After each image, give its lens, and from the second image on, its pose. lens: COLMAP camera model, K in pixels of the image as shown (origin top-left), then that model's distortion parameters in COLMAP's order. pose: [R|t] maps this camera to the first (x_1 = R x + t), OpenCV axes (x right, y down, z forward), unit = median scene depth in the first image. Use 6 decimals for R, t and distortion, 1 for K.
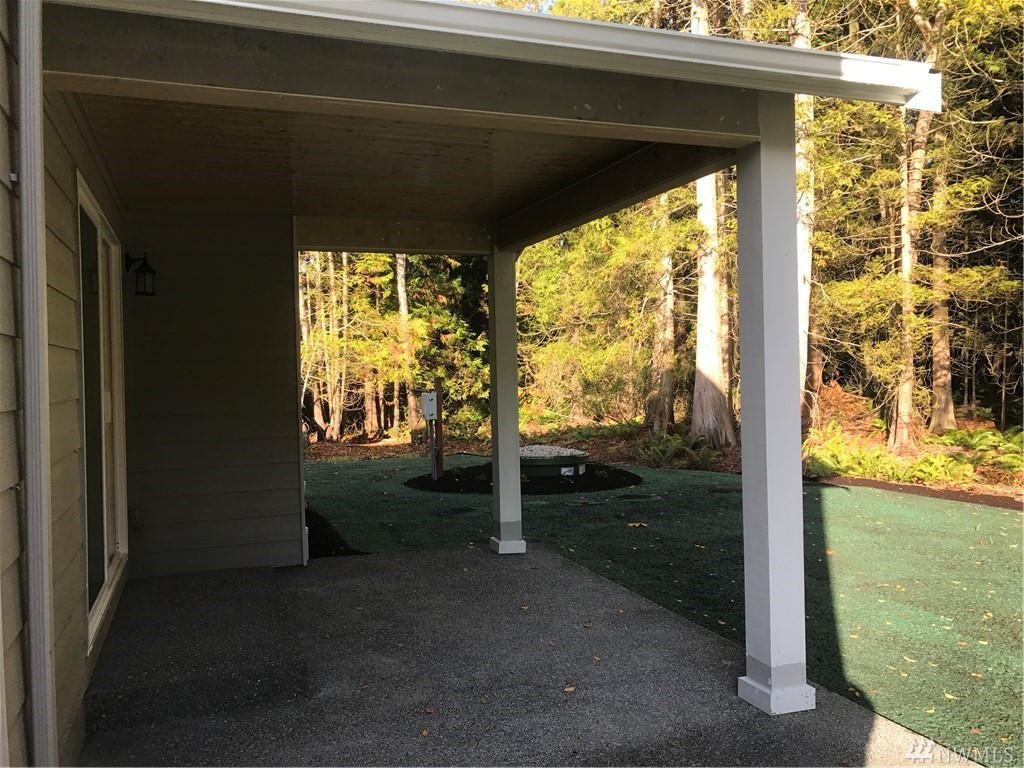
lens RADIAL K [[842.2, 0, 511.8], [0, 842.2, 379.6], [0, 0, 1]] dist [0.041908, -0.069274]
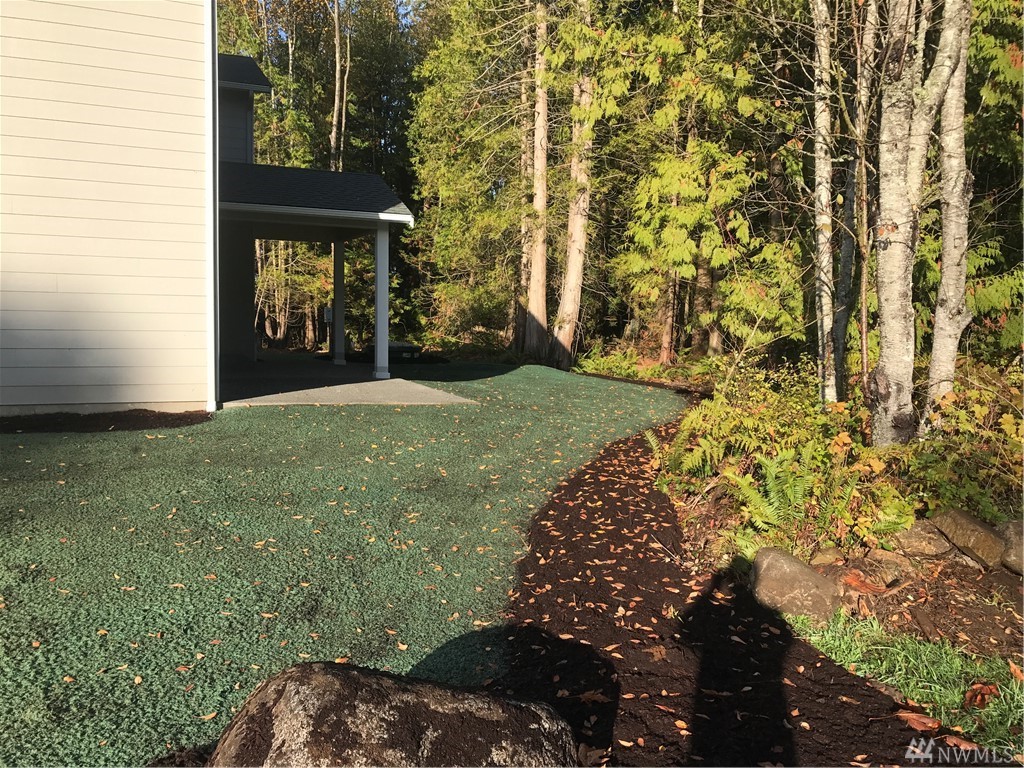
lens RADIAL K [[842.2, 0, 511.8], [0, 842.2, 379.6], [0, 0, 1]] dist [0.041908, -0.069274]
pose [[0.997606, 0.039508, 0.056758, 0.094659], [-0.043591, 0.996408, 0.072604, 0.009152], [-0.053685, -0.074904, 0.995745, -0.413011]]
